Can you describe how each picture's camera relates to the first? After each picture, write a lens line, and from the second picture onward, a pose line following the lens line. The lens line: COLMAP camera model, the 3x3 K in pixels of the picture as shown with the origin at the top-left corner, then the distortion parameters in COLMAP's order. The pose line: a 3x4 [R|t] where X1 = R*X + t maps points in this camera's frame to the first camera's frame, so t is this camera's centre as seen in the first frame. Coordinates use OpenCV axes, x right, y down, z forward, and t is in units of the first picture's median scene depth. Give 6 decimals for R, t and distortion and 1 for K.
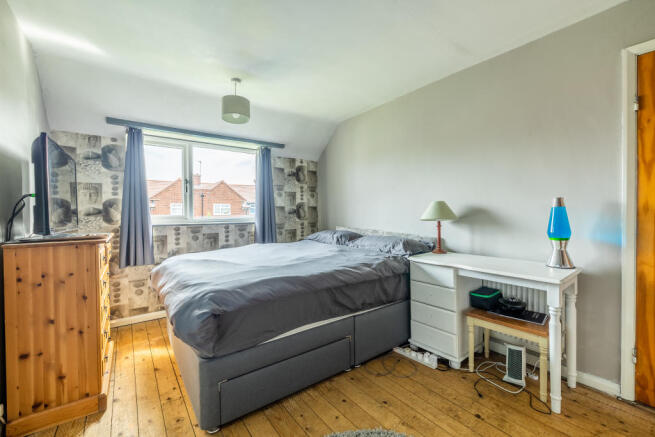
lens RADIAL K [[274.6, 0, 326.0], [0, 274.6, 216.0], [0, 0, 1]] dist [0.000140, -0.000434]
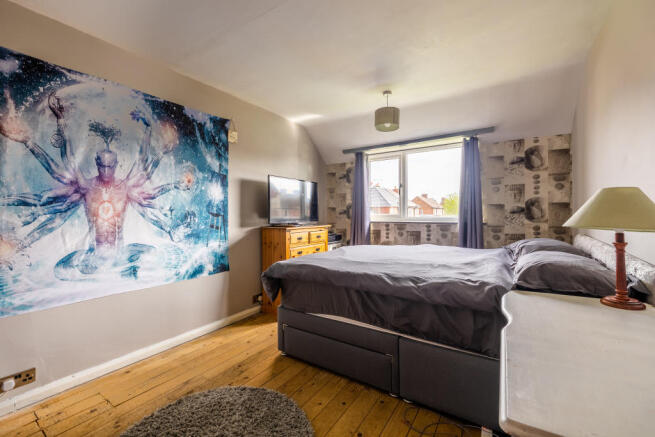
lens RADIAL K [[274.6, 0, 326.0], [0, 274.6, 216.0], [0, 0, 1]] dist [0.000140, -0.000434]
pose [[0.346002, 0.013523, -0.938136, 0.498038], [-0.007441, 0.999904, 0.011669, -0.007181], [0.938204, 0.002943, 0.346069, 0.307441]]
